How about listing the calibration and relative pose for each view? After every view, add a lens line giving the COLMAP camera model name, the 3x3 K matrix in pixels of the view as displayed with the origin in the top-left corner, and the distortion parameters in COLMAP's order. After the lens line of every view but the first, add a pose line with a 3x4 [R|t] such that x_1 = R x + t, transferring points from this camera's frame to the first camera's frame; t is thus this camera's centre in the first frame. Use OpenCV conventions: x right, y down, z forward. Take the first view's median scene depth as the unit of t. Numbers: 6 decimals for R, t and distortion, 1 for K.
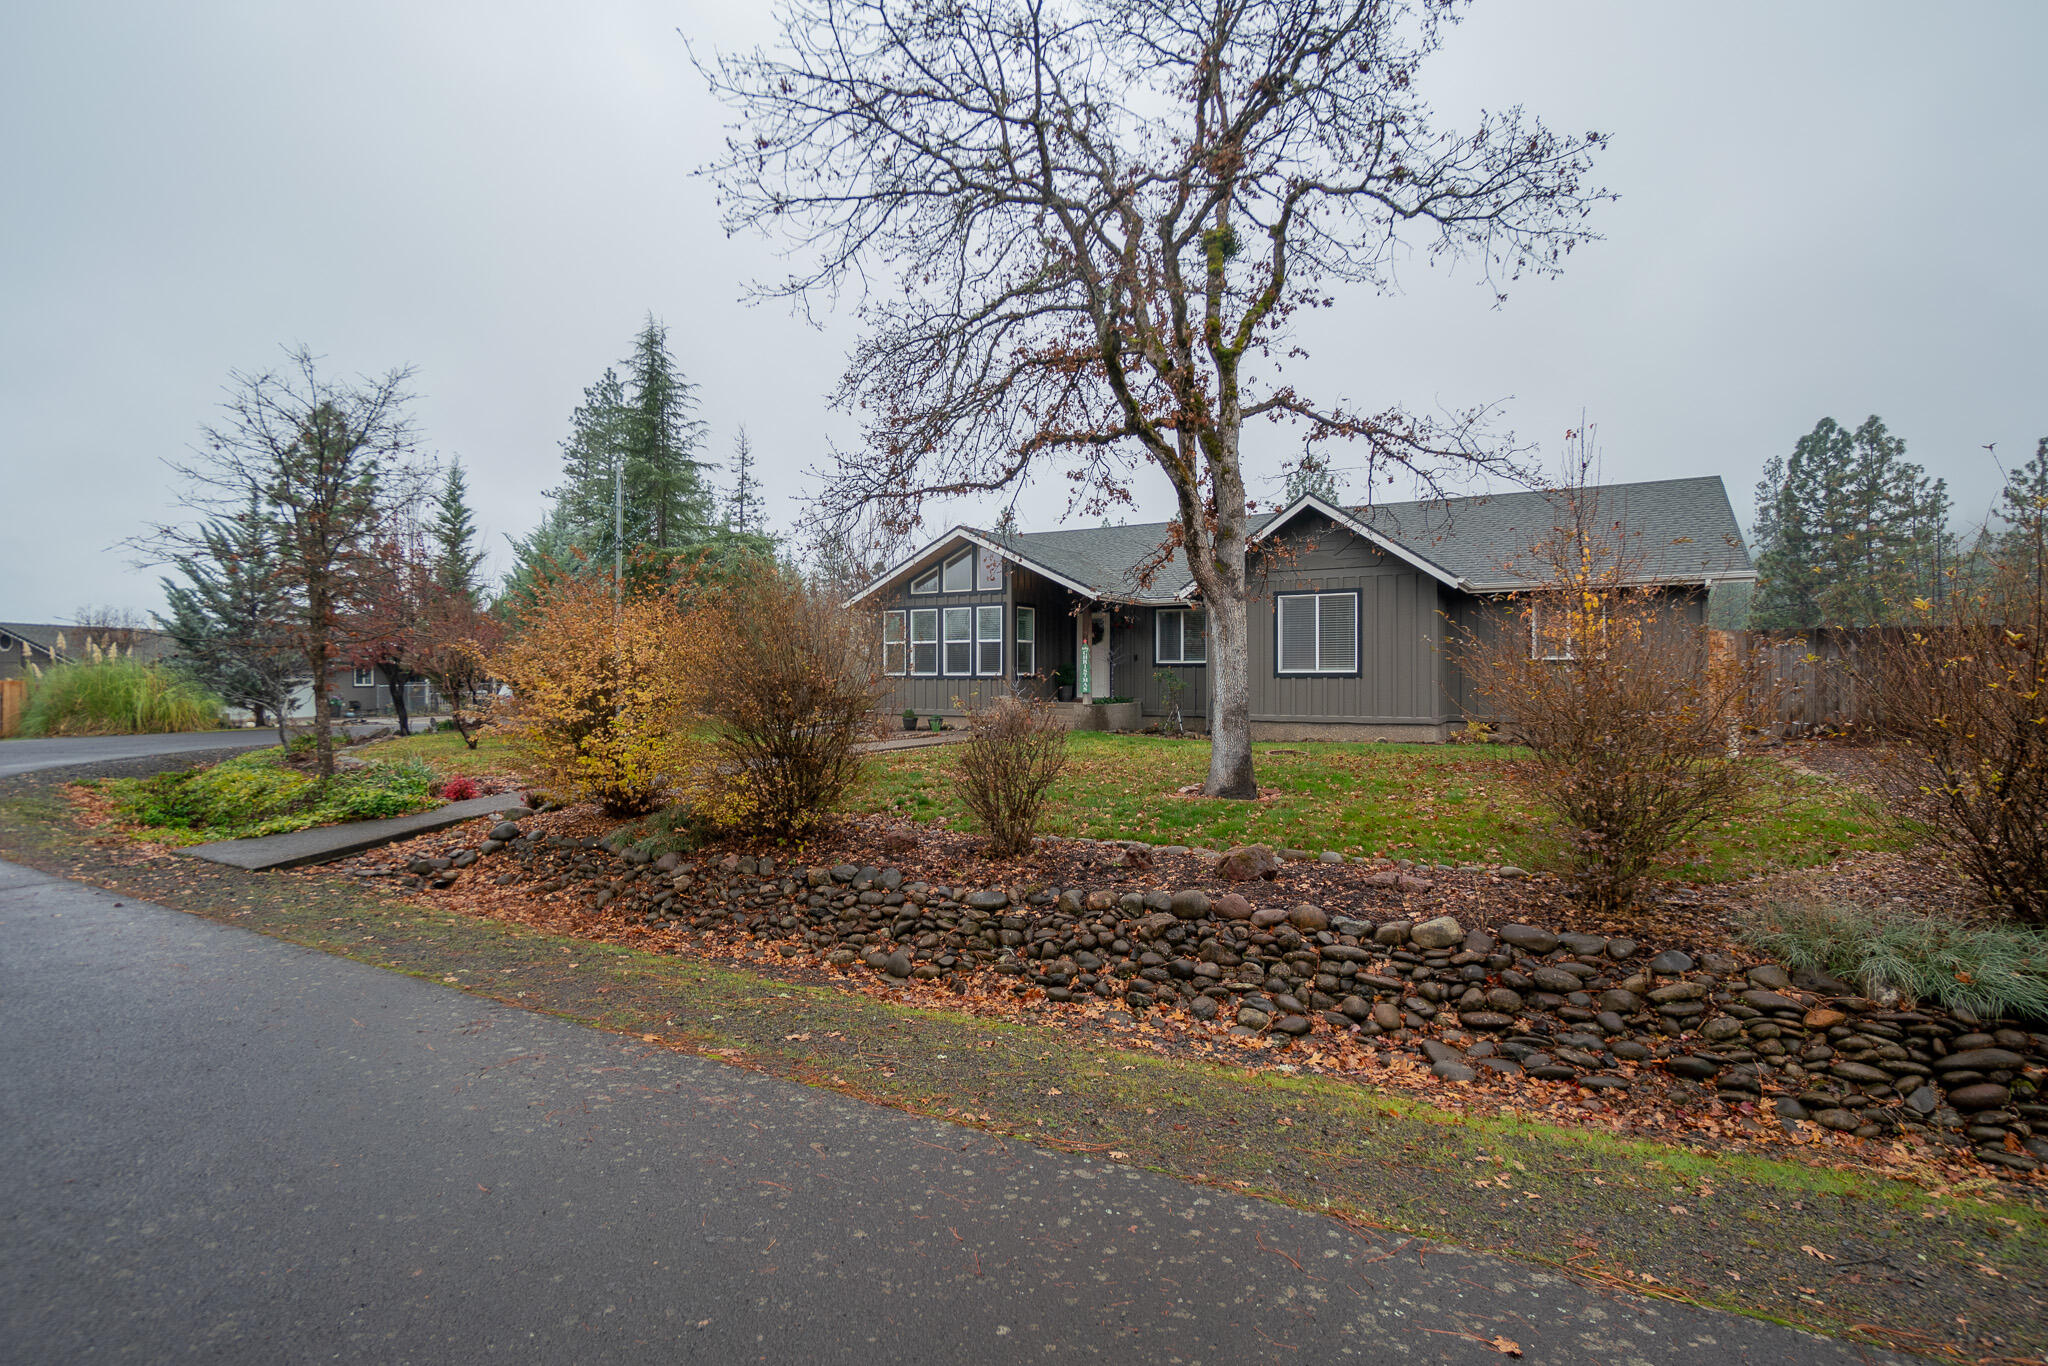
lens RADIAL K [[1012.1, 0, 1022.3], [0, 1012.1, 681.5], [0, 0, 1]] dist [-0.028877, 0.000334]
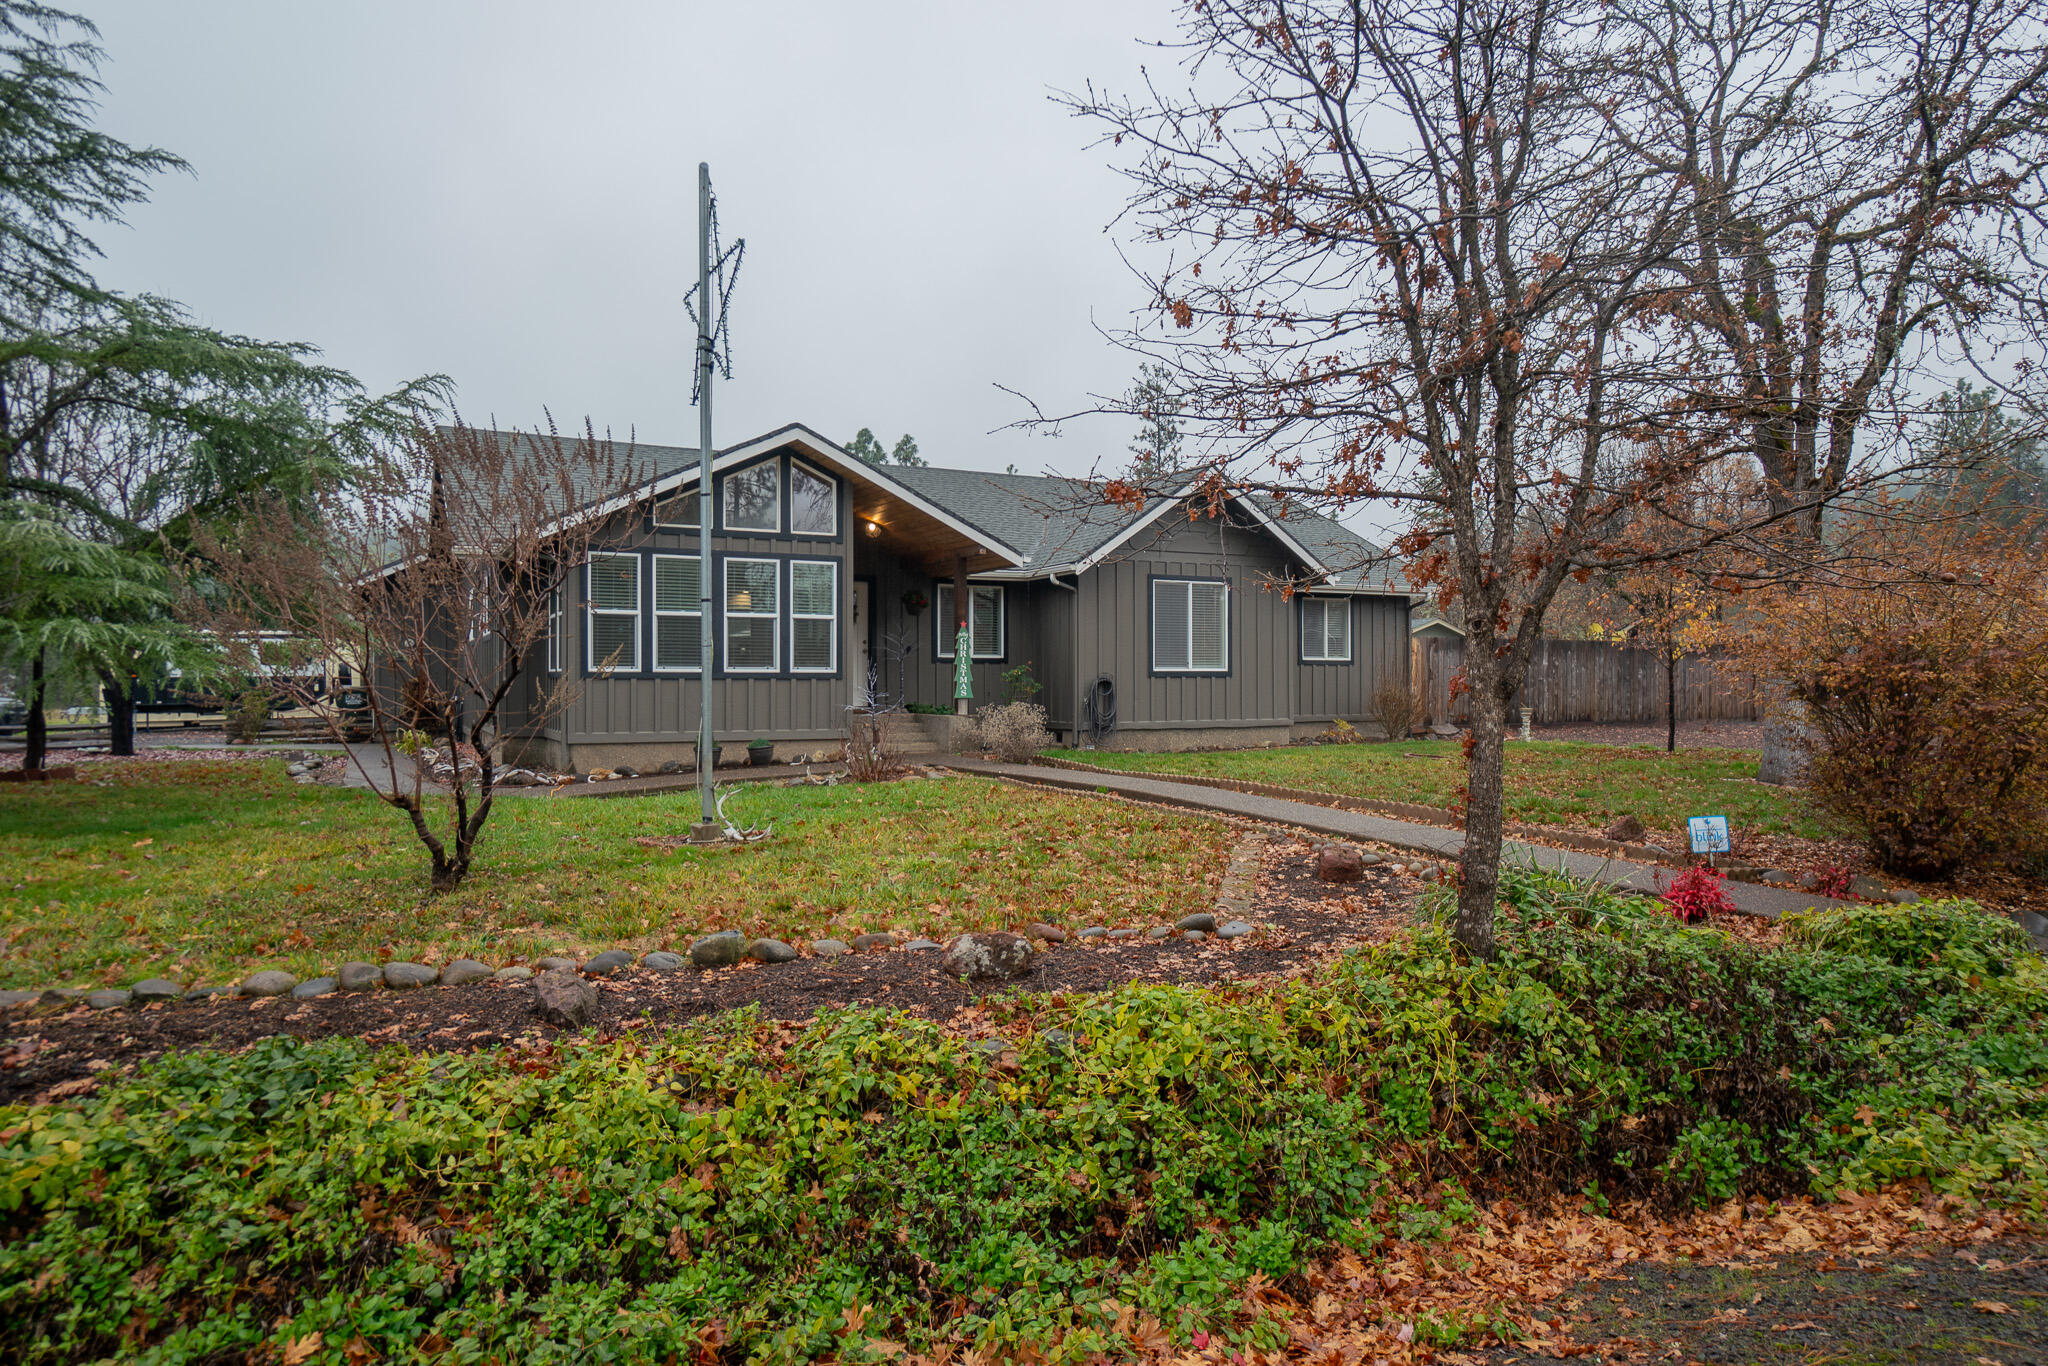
lens RADIAL K [[1220.5, 0, 1024.0], [0, 1220.5, 683.0], [0, 0, 1]] dist [0.000470, 0.000037]
pose [[0.531858, -0.003379, 0.846827, -0.572826], [0.000447, 0.999993, 0.003709, -0.002281], [-0.846834, -0.001595, 0.531856, 0.476405]]
